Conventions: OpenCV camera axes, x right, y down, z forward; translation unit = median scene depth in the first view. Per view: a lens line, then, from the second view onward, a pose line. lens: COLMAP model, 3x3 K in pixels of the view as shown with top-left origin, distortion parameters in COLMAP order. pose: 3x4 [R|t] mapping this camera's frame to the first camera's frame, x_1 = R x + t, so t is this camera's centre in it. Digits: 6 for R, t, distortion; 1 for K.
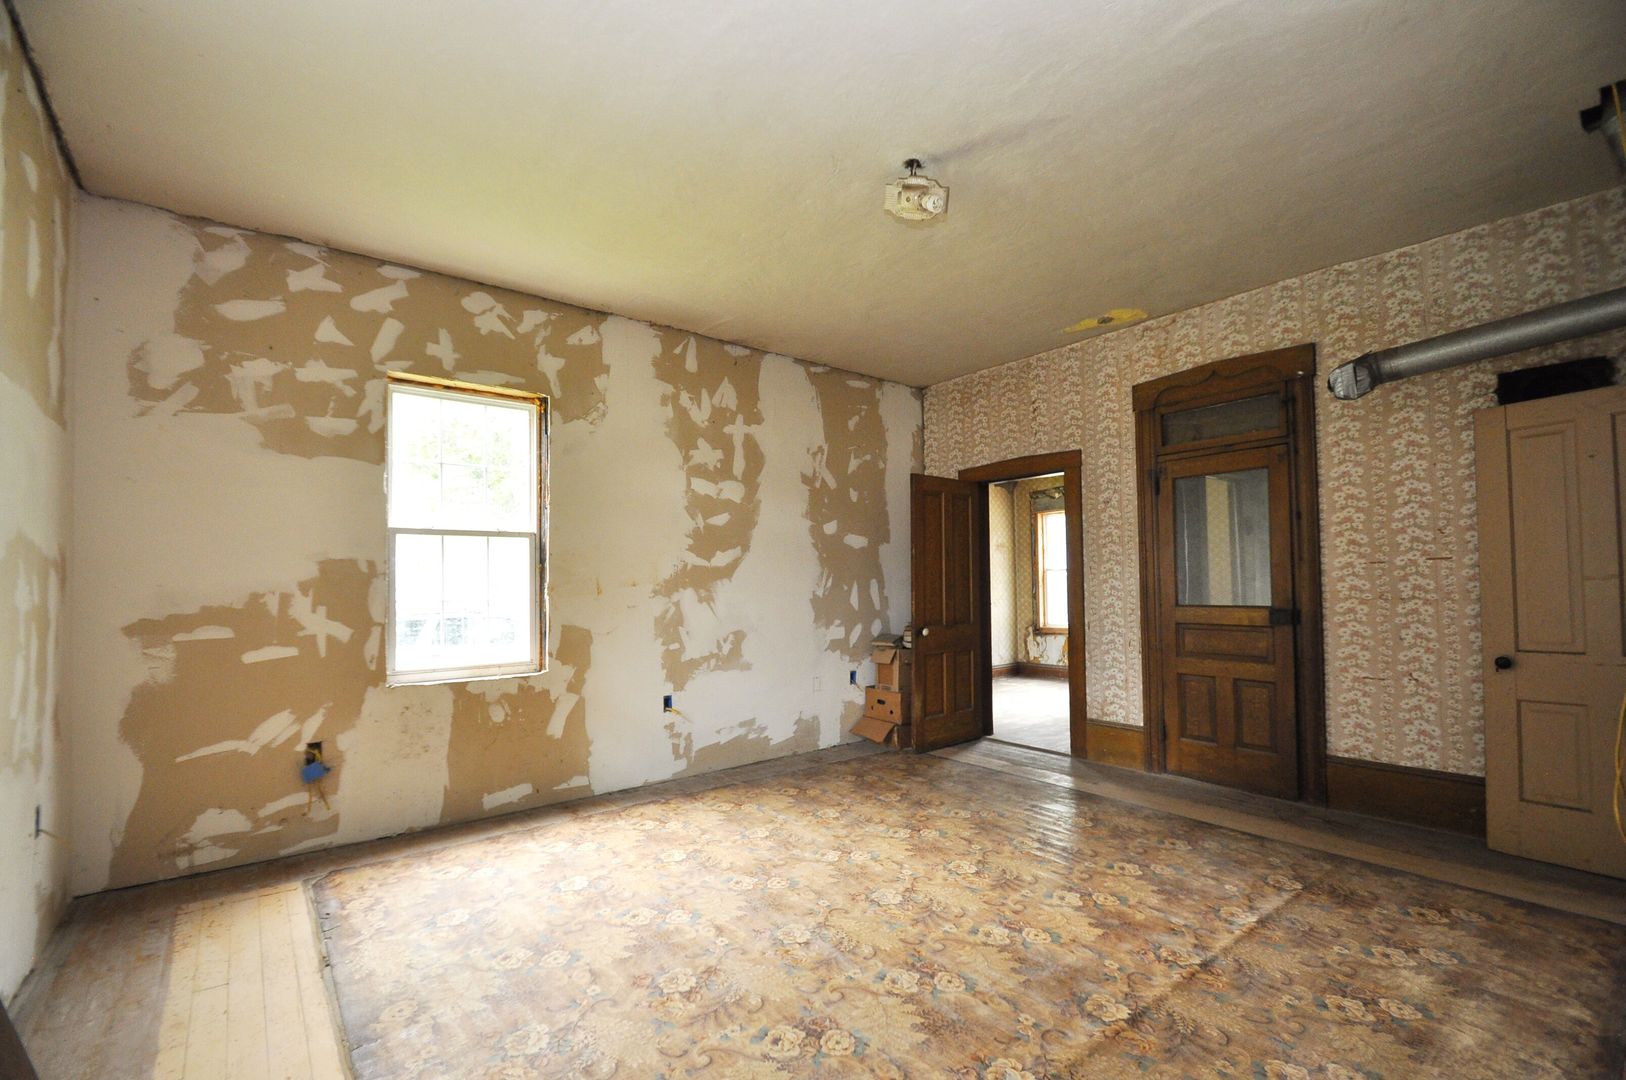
lens RADIAL K [[714.4, 0, 810.2], [0, 714.4, 564.1], [0, 0, 1]] dist [0.012400, -0.016752]
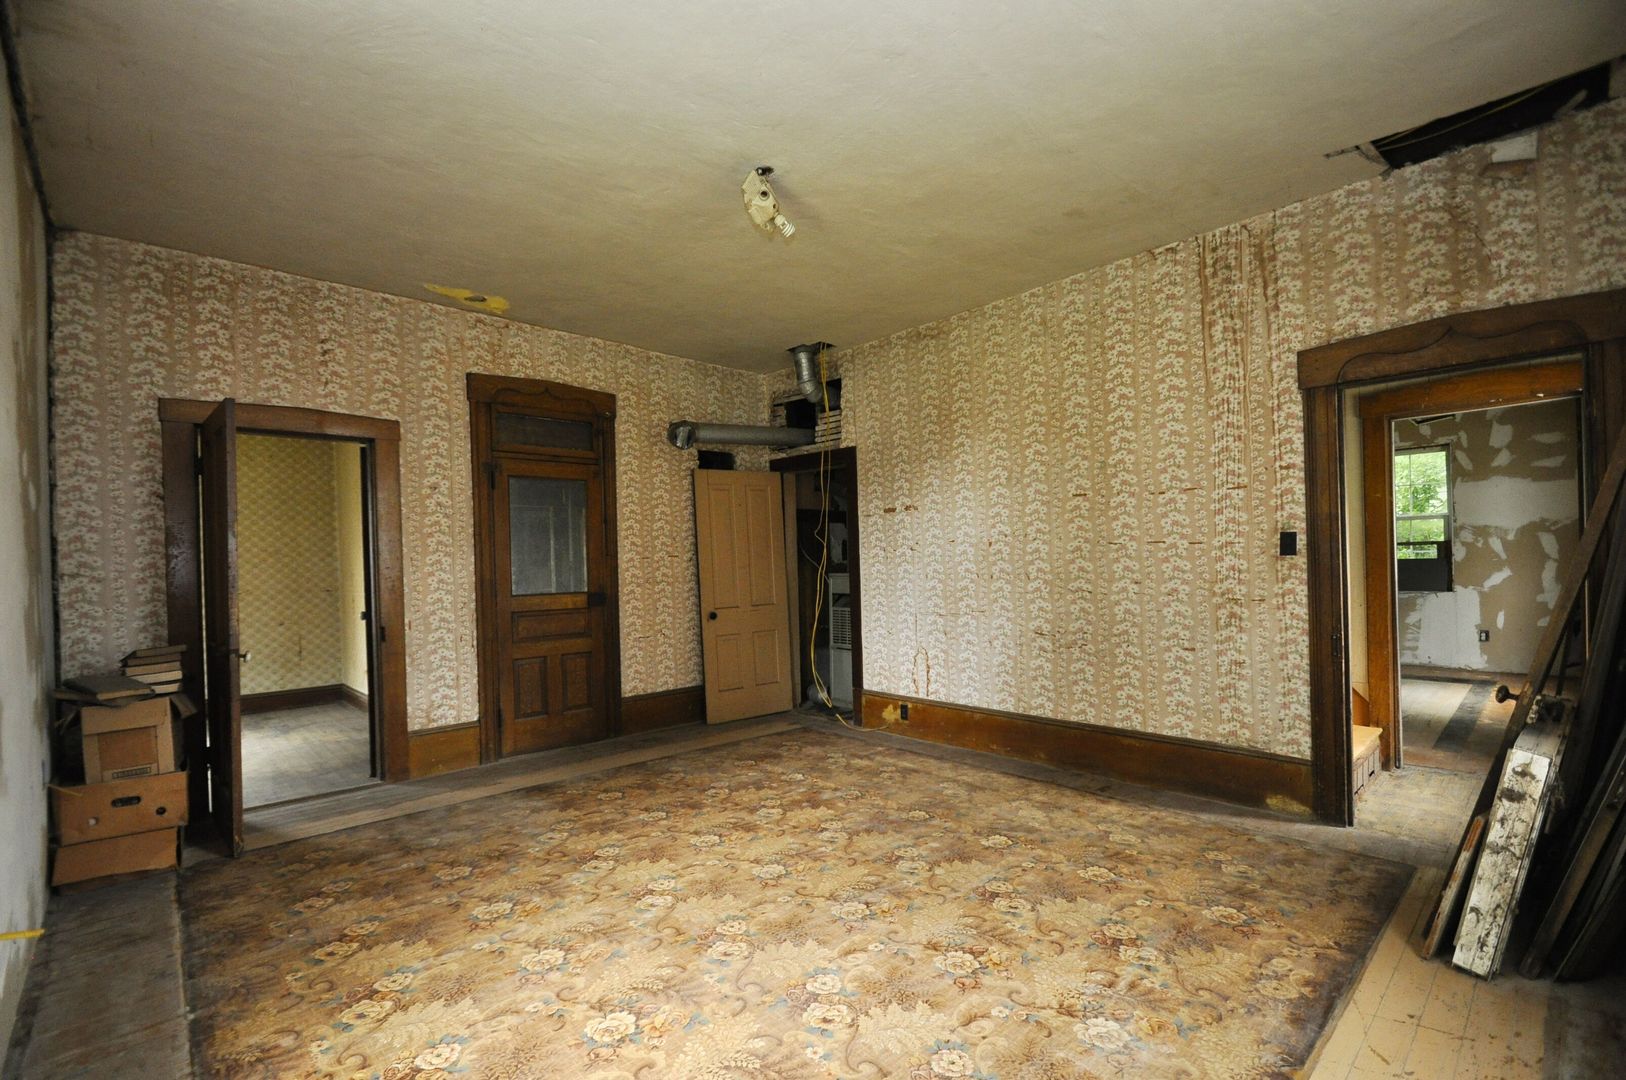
lens RADIAL K [[714.4, 0, 810.2], [0, 714.4, 564.1], [0, 0, 1]] dist [0.012400, -0.016752]
pose [[-0.082393, 0.014775, 0.996490, -0.712436], [-0.001592, 0.999887, -0.014957, 0.031995], [-0.996599, -0.002819, -0.082360, 0.792660]]
